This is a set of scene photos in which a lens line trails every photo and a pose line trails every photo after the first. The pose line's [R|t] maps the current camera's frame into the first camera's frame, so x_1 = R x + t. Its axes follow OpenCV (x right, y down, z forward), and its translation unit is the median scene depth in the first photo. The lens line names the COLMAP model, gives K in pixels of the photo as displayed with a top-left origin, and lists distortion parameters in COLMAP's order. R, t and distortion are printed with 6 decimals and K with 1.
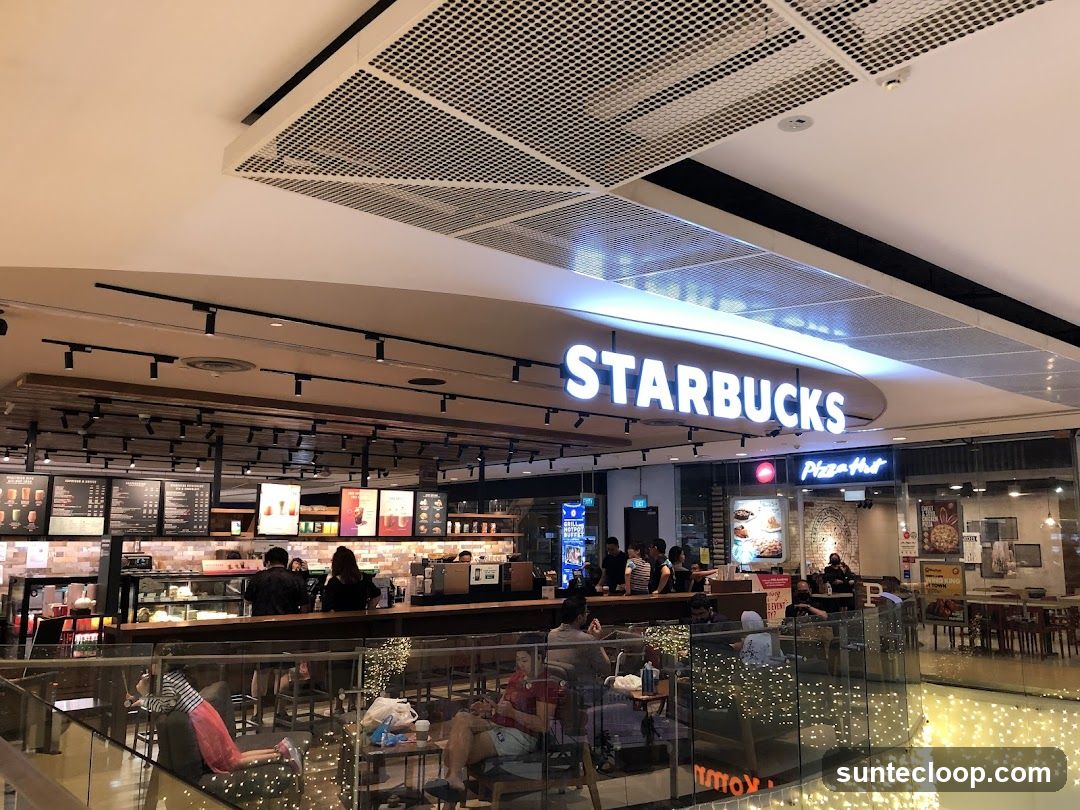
lens RADIAL K [[821.7, 0, 572.8], [0, 821.7, 406.2], [0, 0, 1]] dist [0.057722, -0.106563]
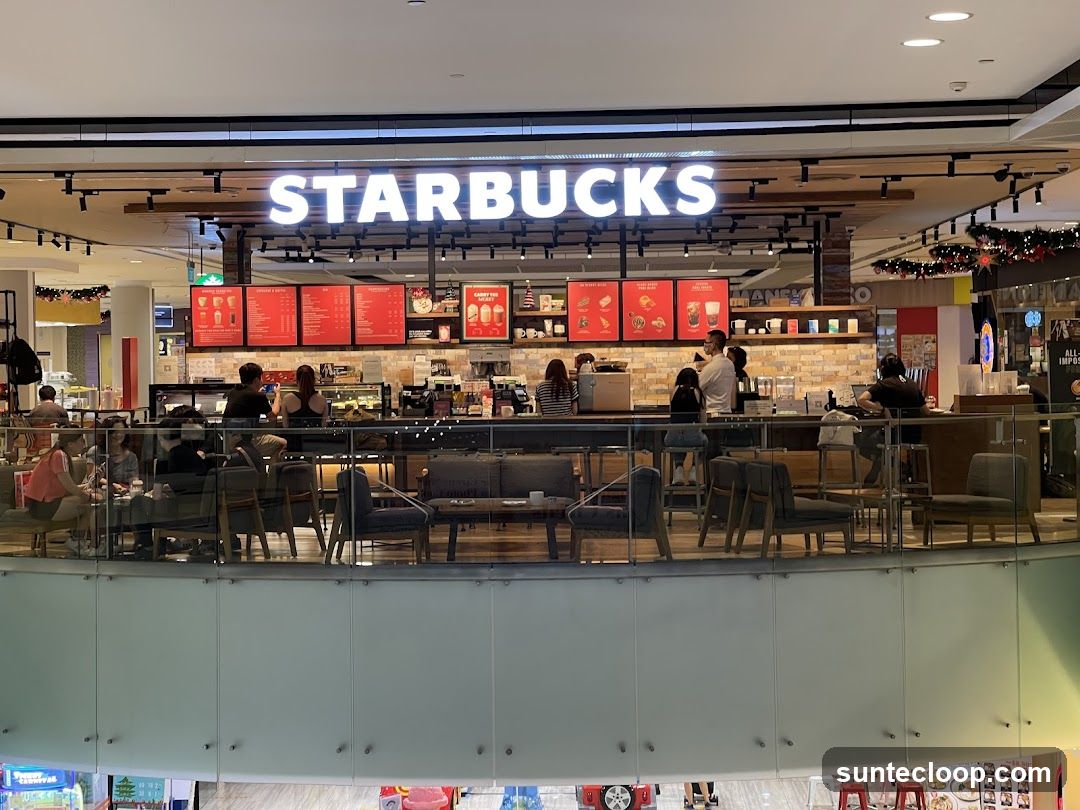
lens RADIAL K [[1868.4, 0, 626.7], [0, 1868.4, 403.6], [0, 0, 1]] dist [0.200487, 0.046362]
pose [[0.748776, 0.005331, -0.662802, 1.633924], [0.121354, 0.981962, 0.144993, -0.067083], [0.651619, -0.189001, 0.734623, -0.520592]]
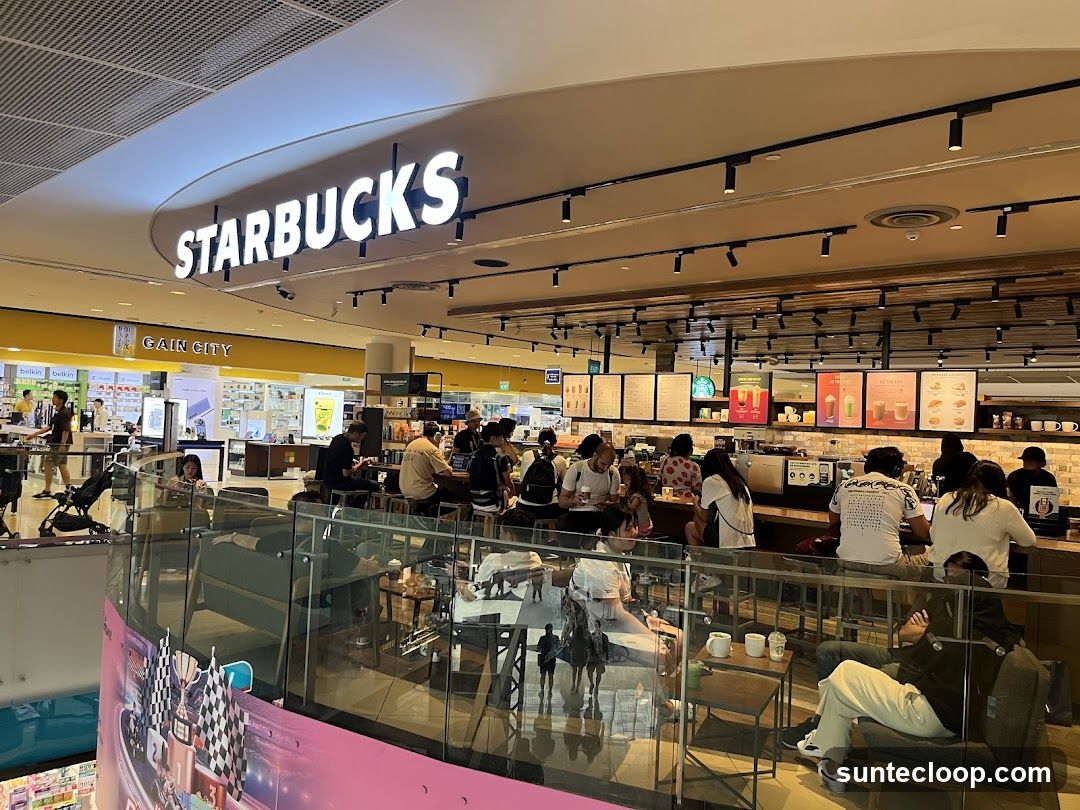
lens RADIAL K [[821.7, 0, 572.8], [0, 821.7, 406.2], [0, 0, 1]] dist [0.057722, -0.106563]
pose [[0.118139, -0.017579, -0.992841, 0.963714], [0.113236, 0.993560, -0.004117, 0.185079], [0.986519, -0.111939, 0.119369, 1.073965]]
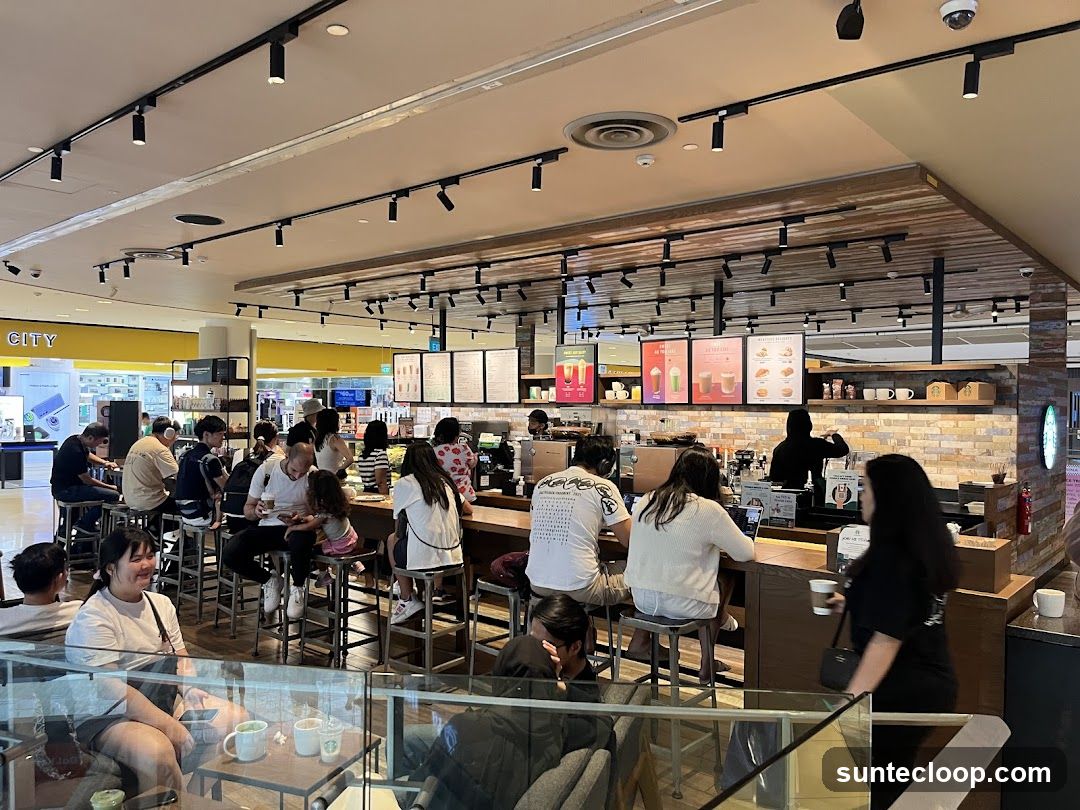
lens RADIAL K [[821.7, 0, 572.8], [0, 821.7, 406.2], [0, 0, 1]] dist [0.057722, -0.106563]
pose [[0.163219, 0.001645, -0.986588, 0.800989], [0.149206, 0.988455, 0.026333, 0.218693], [0.975242, -0.151503, 0.161089, 1.365830]]
